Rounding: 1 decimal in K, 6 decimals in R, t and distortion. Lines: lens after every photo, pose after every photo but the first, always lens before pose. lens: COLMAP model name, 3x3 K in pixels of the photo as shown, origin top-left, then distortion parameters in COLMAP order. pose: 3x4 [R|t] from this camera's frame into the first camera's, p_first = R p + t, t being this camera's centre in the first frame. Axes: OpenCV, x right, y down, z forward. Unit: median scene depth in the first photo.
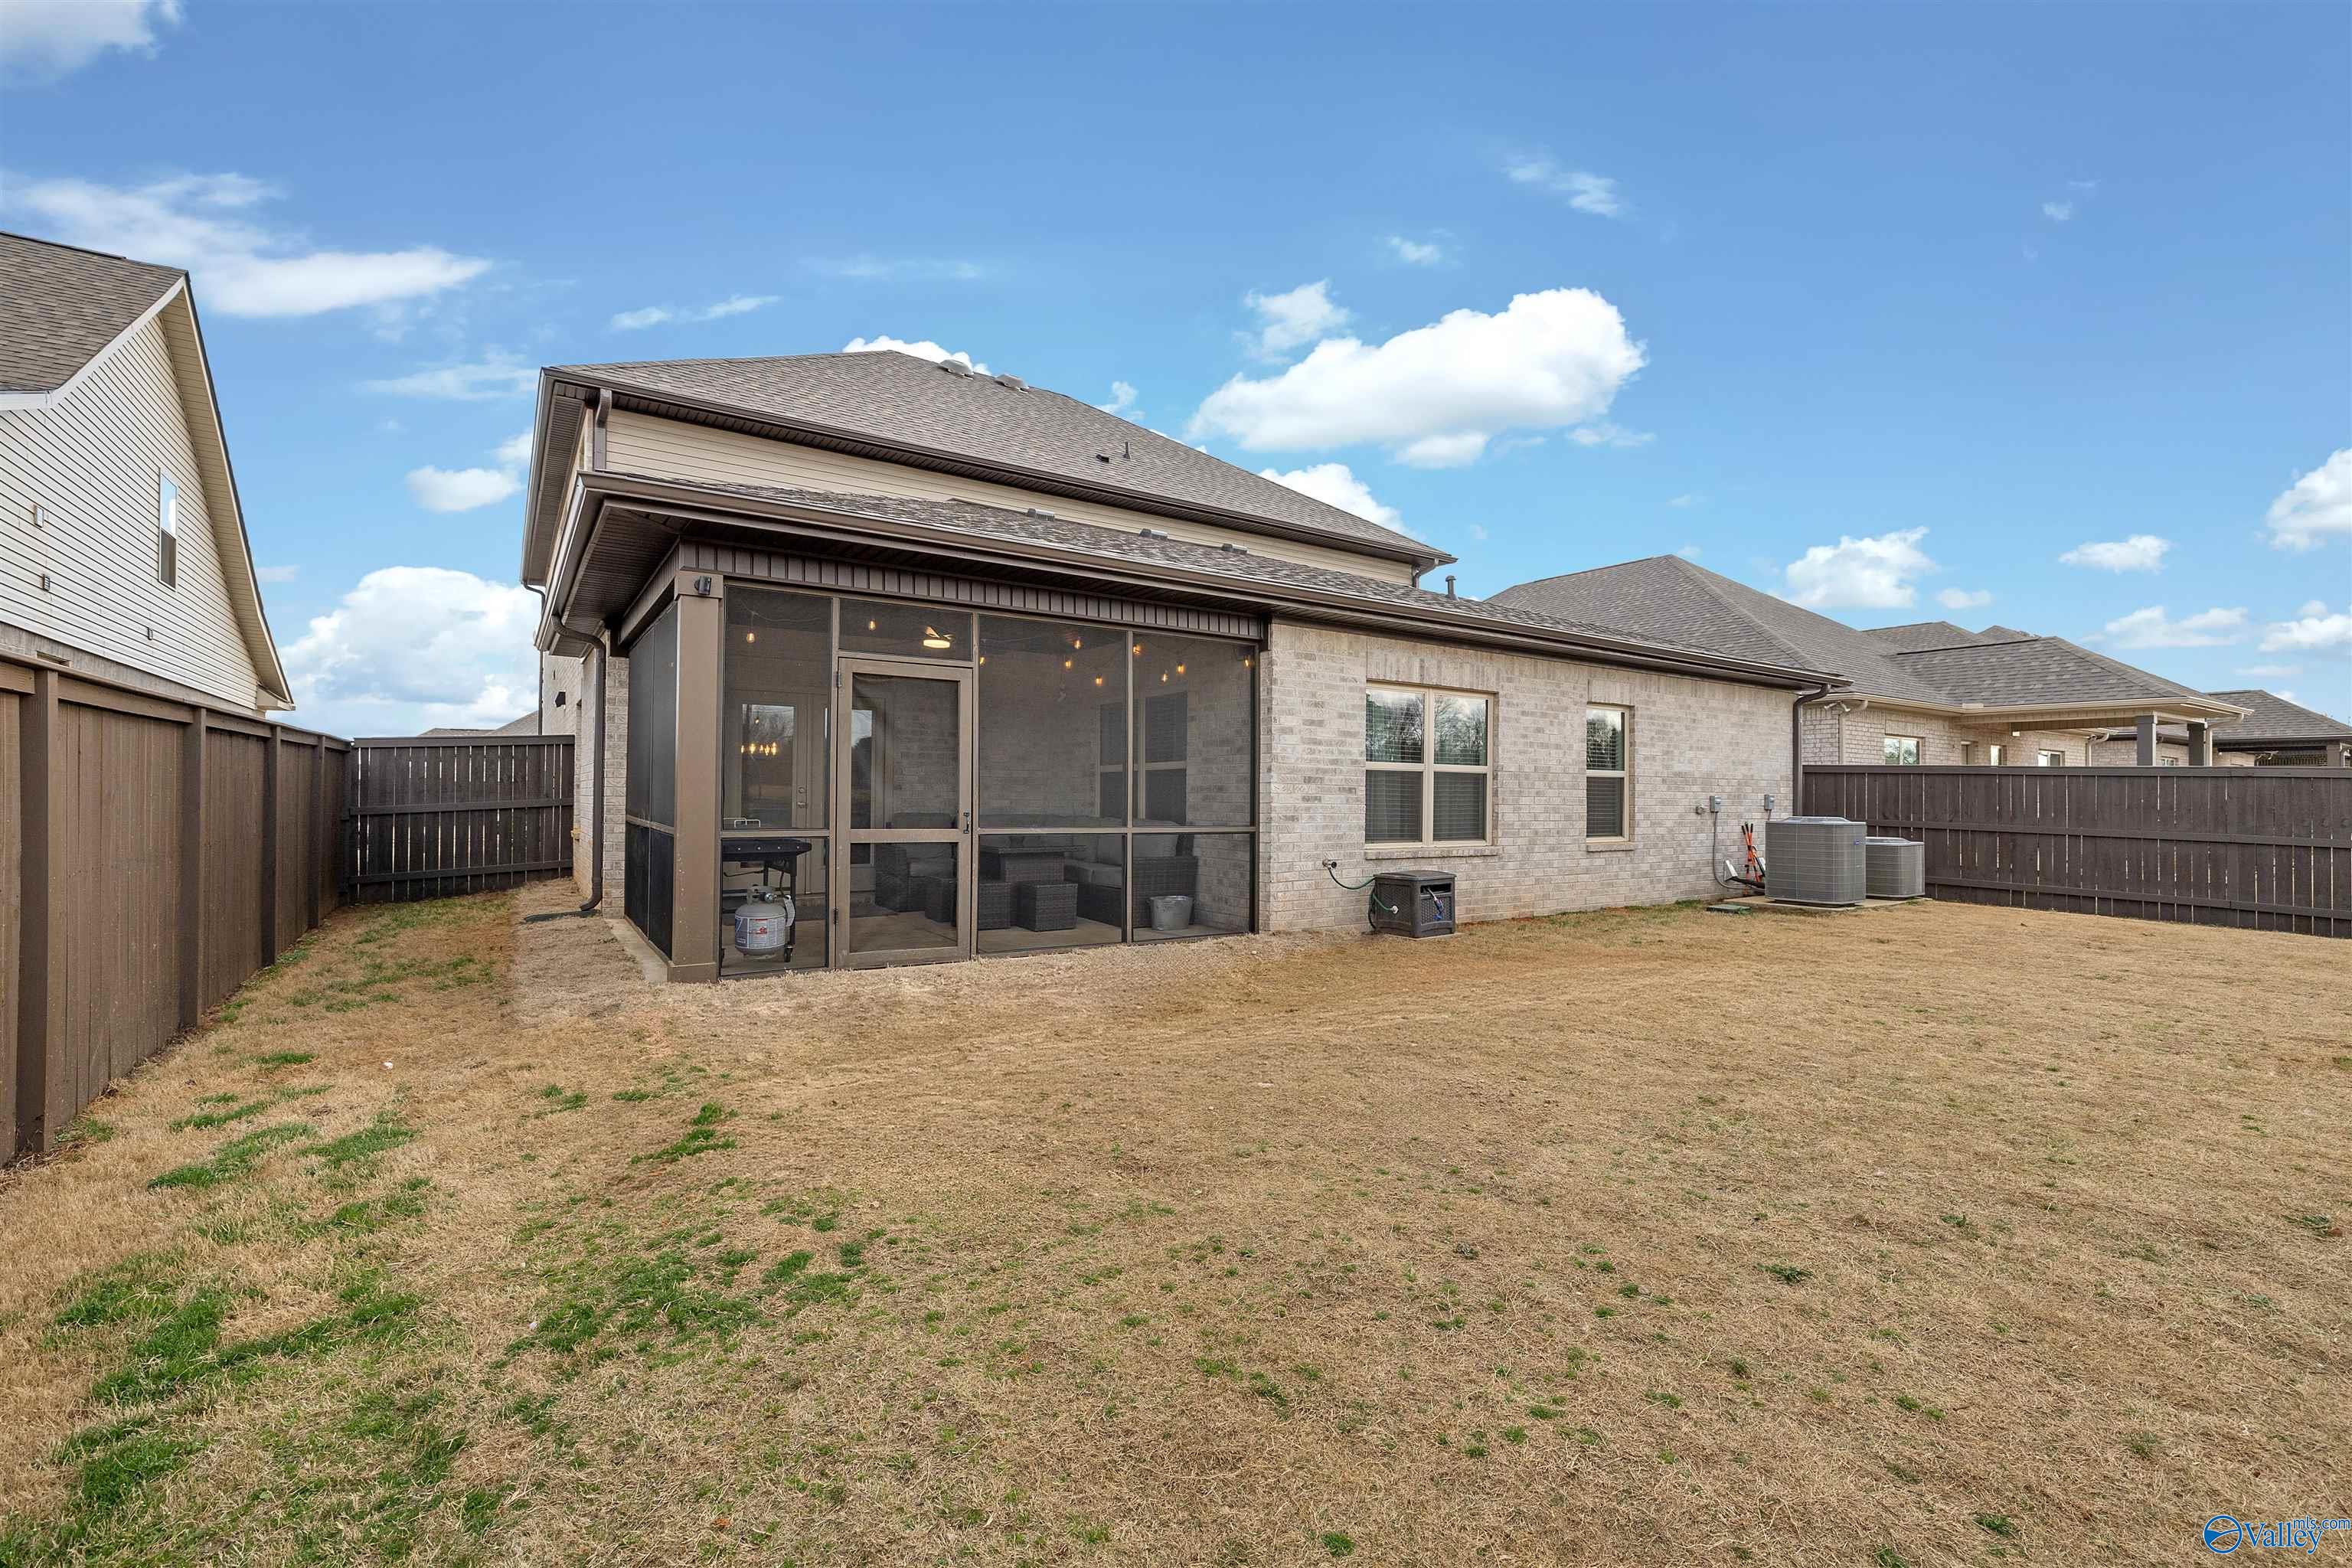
lens RADIAL K [[1001.4, 0, 1179.6], [0, 1001.4, 788.7], [0, 0, 1]] dist [0.000762, 0.000155]
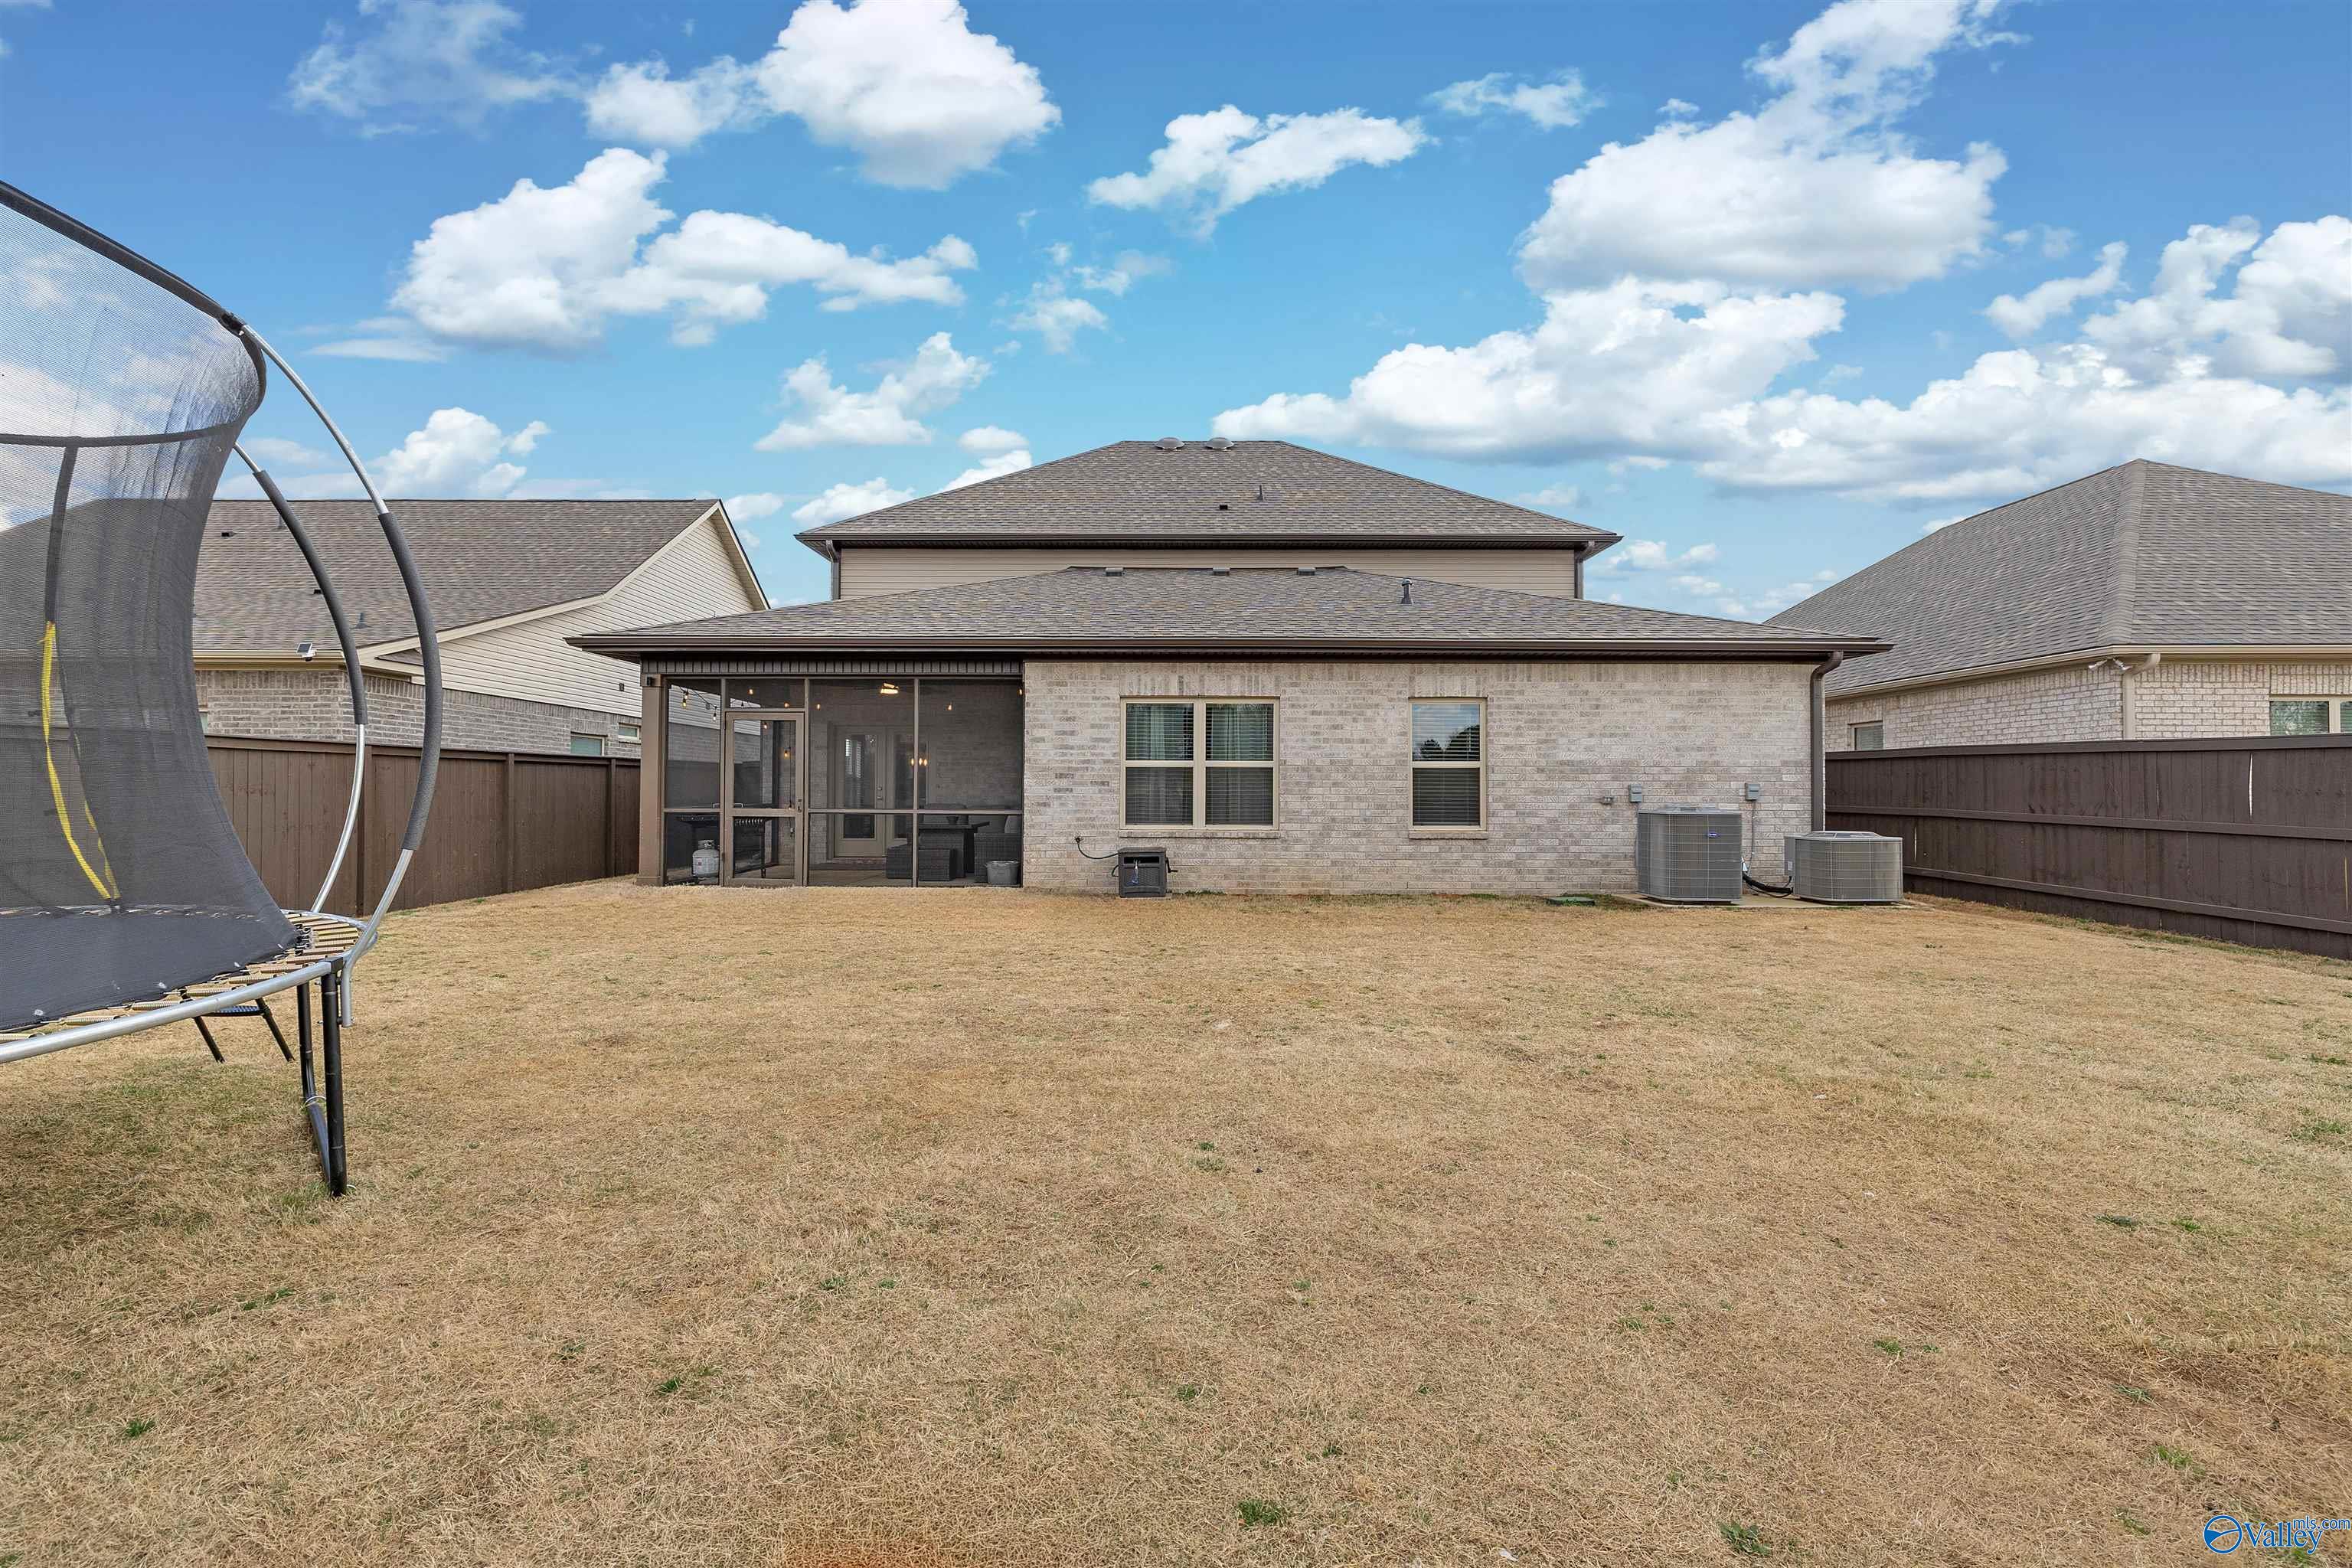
lens RADIAL K [[1001.4, 0, 1157.9], [0, 1001.4, 787.1], [0, 0, 1]] dist [0.000762, 0.000155]
pose [[0.827464, -0.012364, -0.561382, 0.836057], [0.008837, 0.999920, -0.008998, 0.016485], [0.561449, 0.002485, 0.827508, -0.031026]]
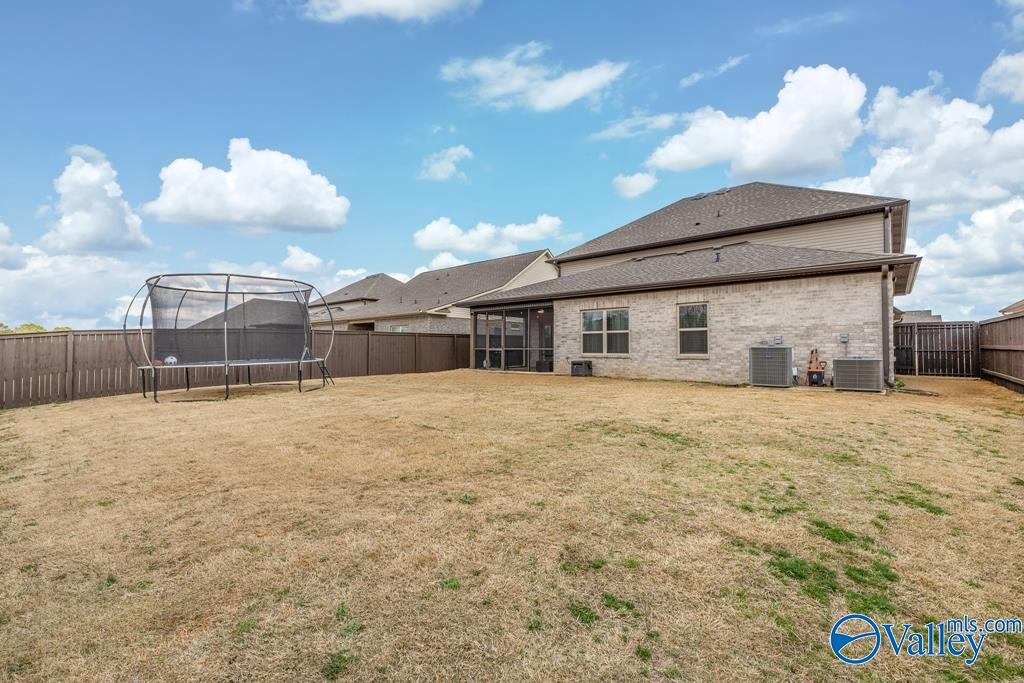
lens RADIAL K [[436.0, 0, 515.4], [0, 436.0, 341.9], [0, 0, 1]] dist [0.000762, 0.000155]
pose [[0.257822, -0.026648, -0.965825, 1.533451], [0.007714, 0.999644, -0.025522, 0.046766], [0.966162, -0.000870, 0.257936, 0.291708]]
